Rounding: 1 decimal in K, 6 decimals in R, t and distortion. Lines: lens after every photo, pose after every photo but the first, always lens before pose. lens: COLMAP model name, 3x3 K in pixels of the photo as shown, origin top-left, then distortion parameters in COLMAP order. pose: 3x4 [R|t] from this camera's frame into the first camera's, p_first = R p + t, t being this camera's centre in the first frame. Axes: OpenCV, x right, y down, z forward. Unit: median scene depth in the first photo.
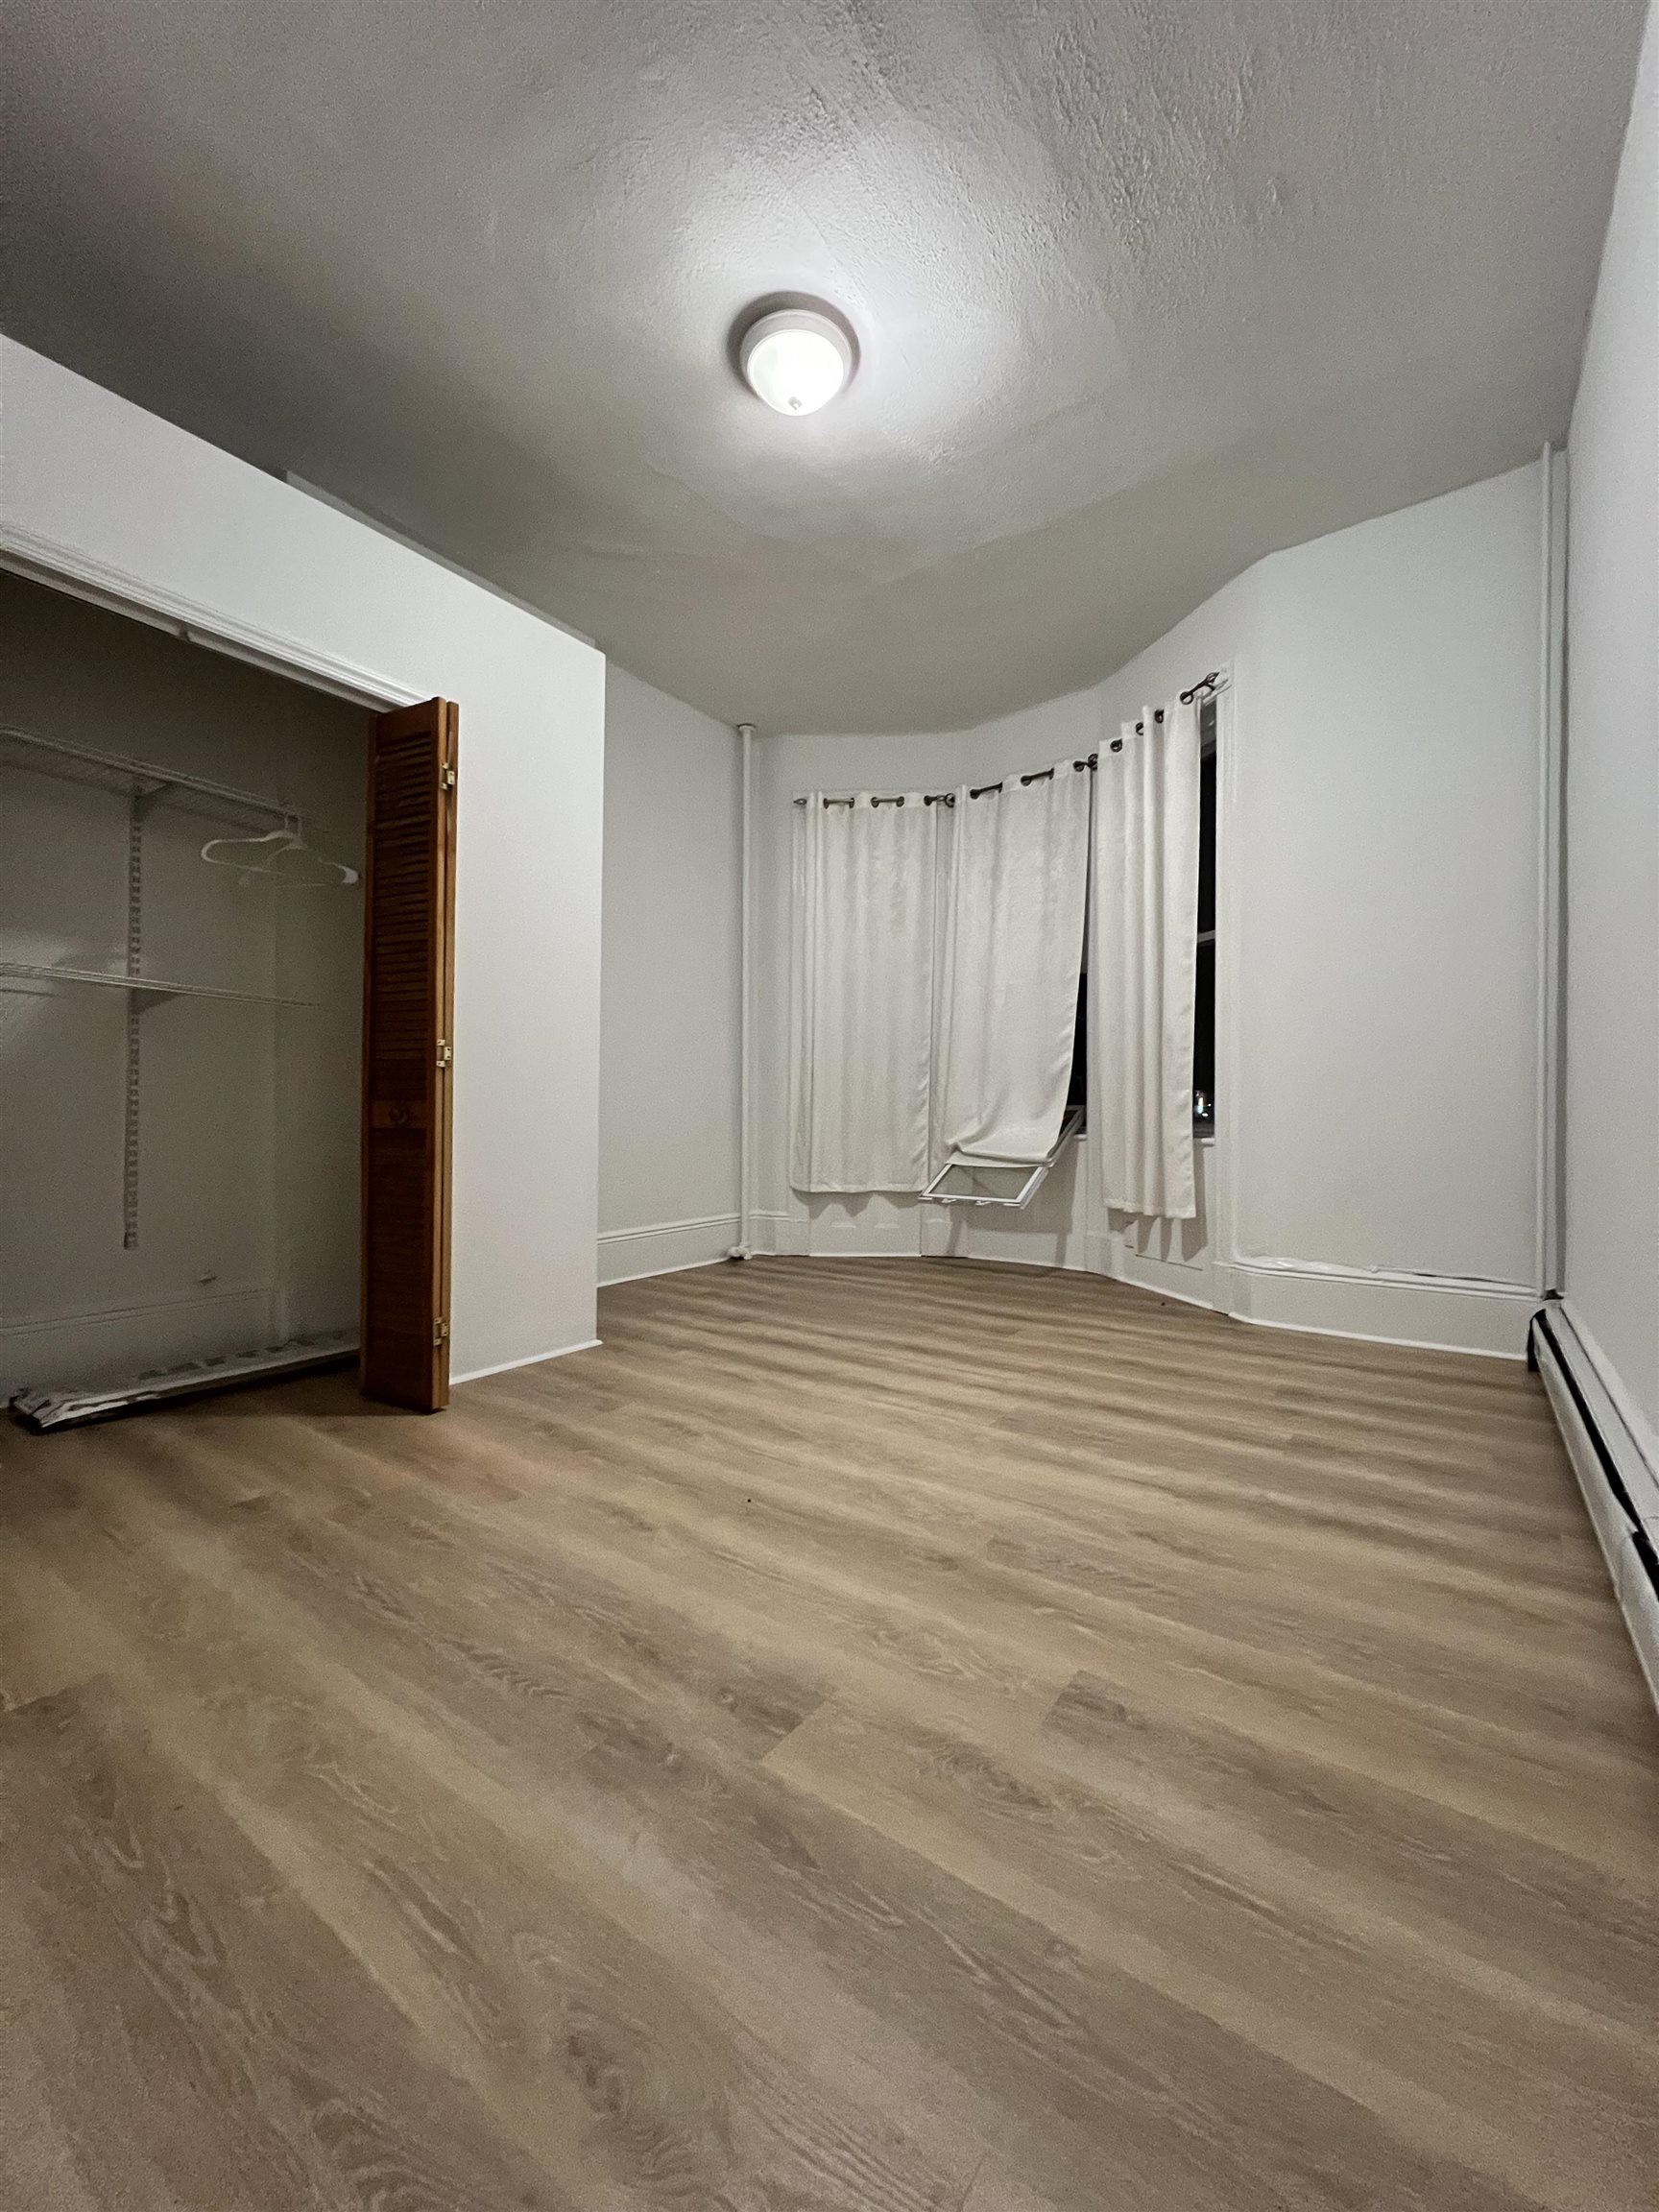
lens RADIAL K [[878.4, 0, 834.1], [0, 878.4, 1108.1], [0, 0, 1]] dist [-0.001832, -0.000045]
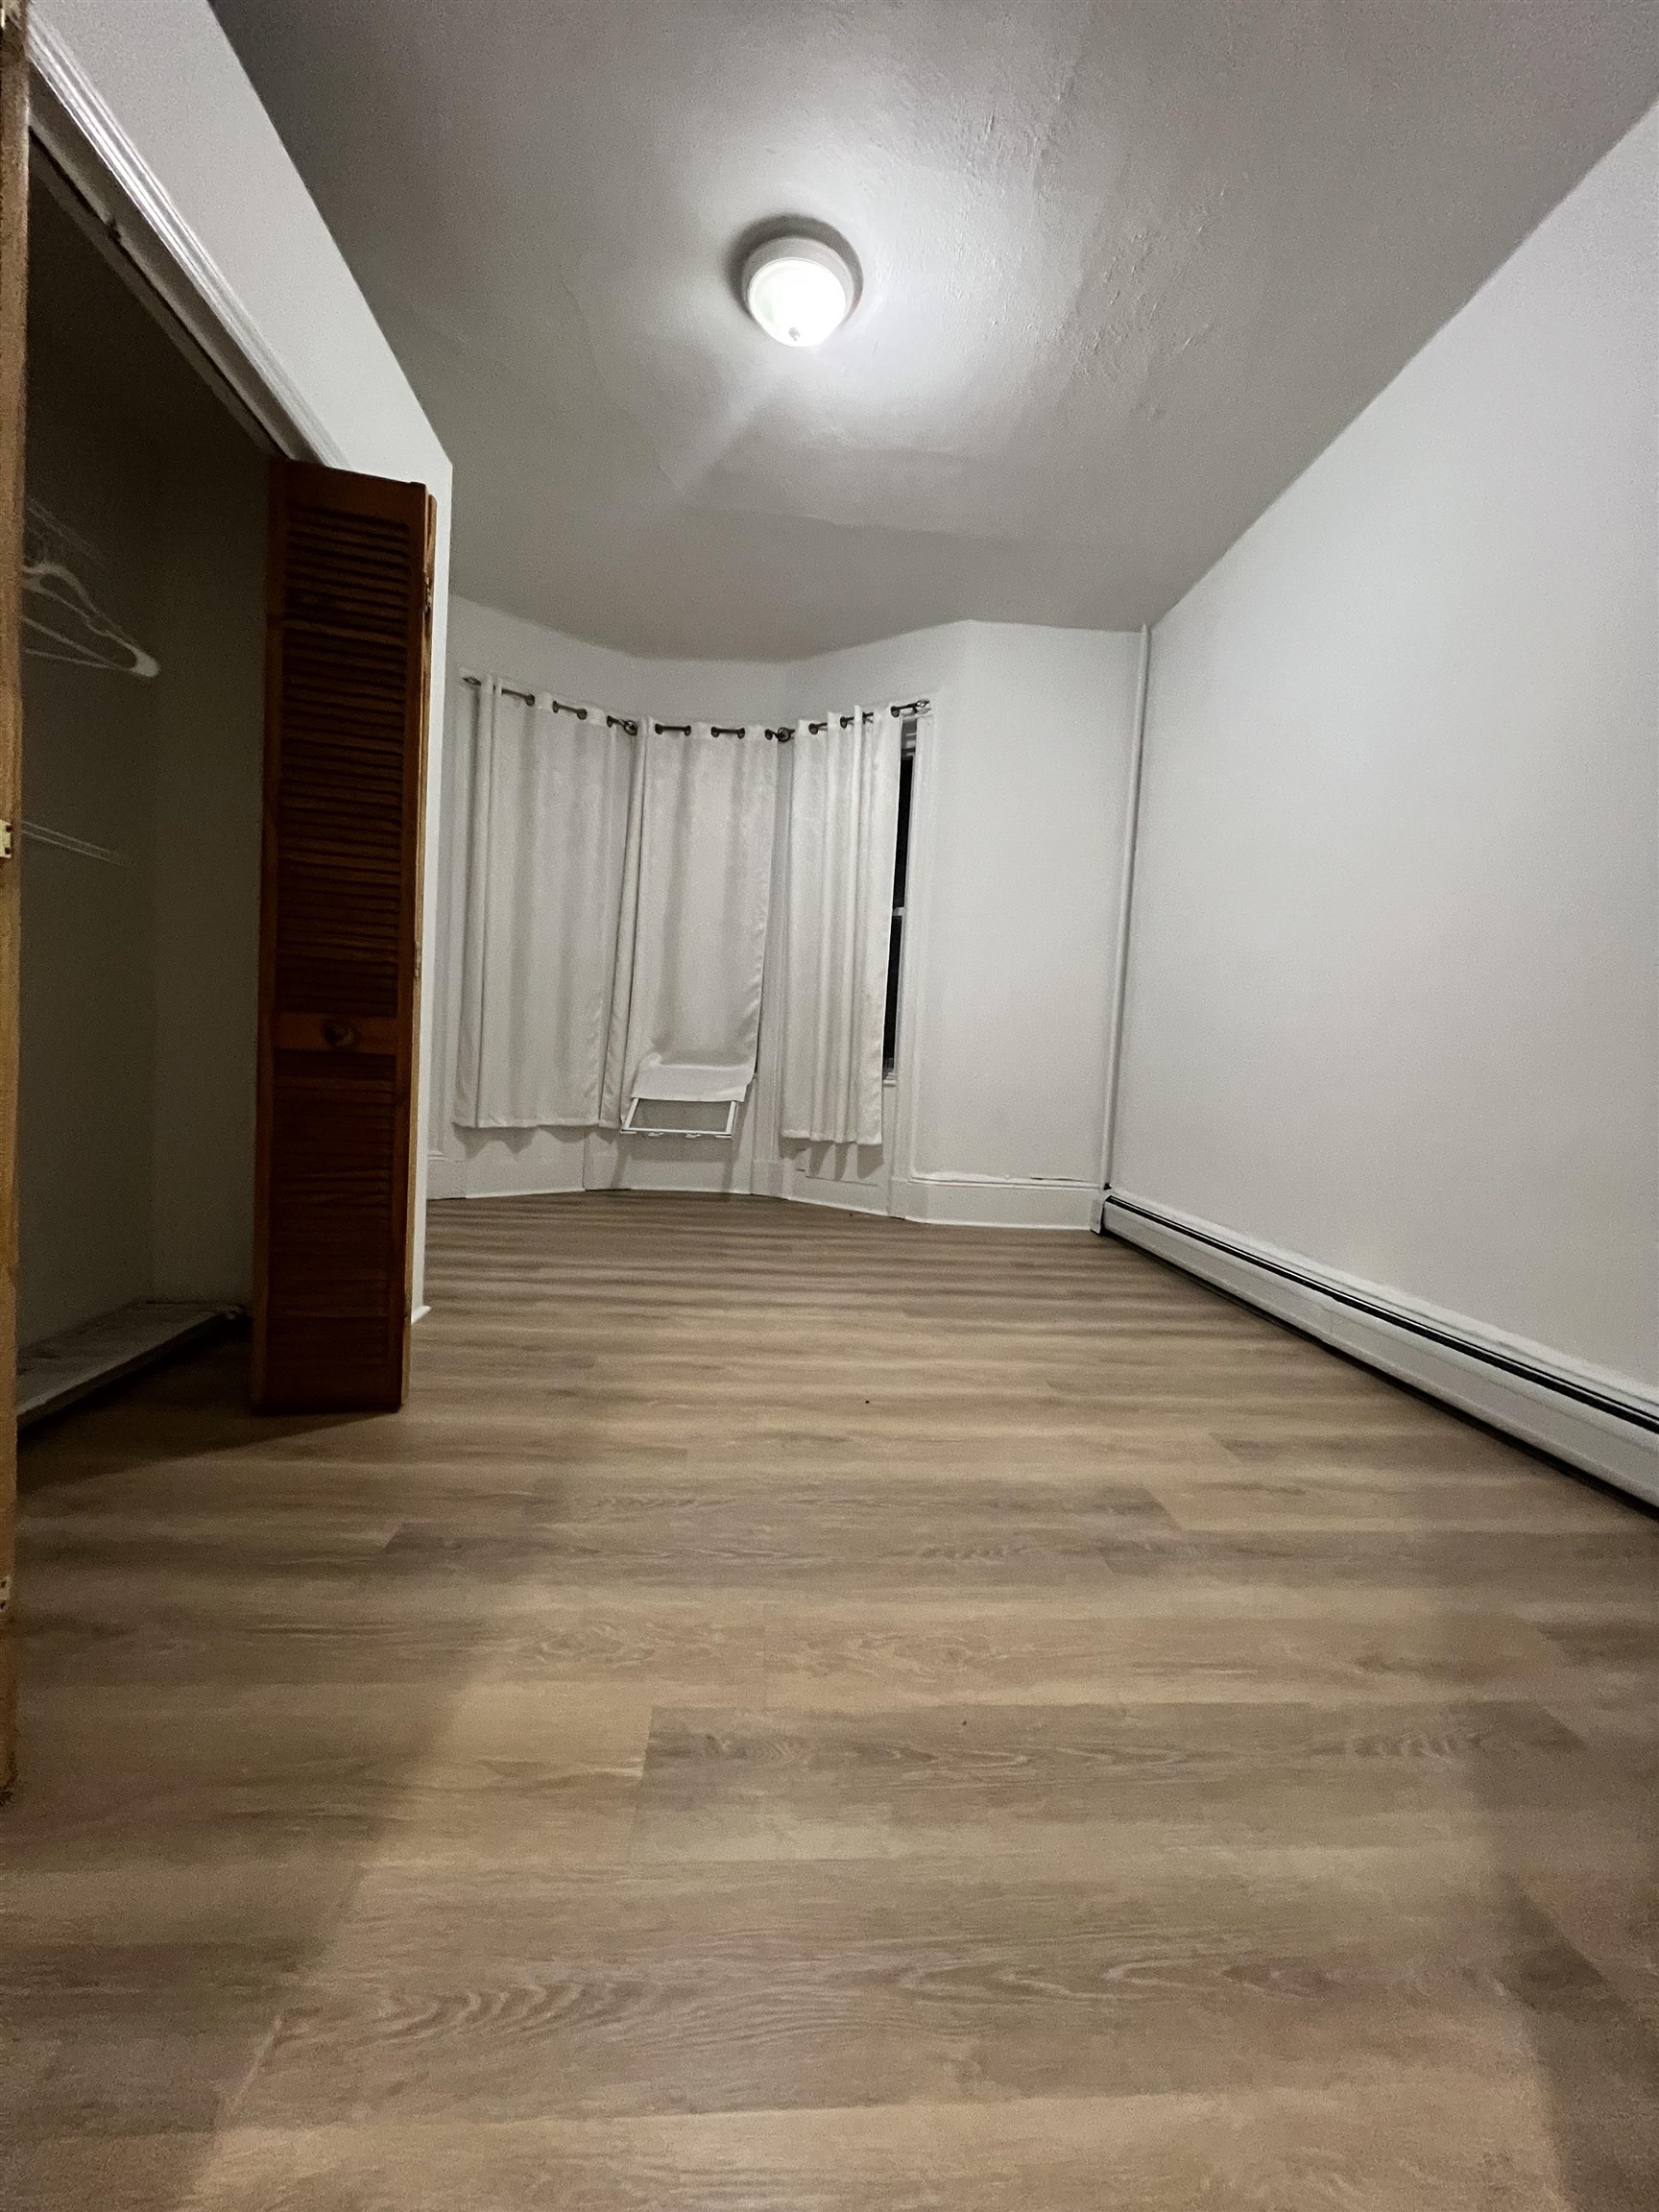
lens RADIAL K [[883.4, 0, 825.9], [0, 883.4, 1101.9], [0, 0, 1]] dist [-0.002329, -0.000307]
pose [[0.767170, 0.003558, 0.641434, -0.612692], [-0.049797, 0.997297, 0.054026, 0.004211], [-0.639508, -0.073388, 0.765274, 0.139858]]
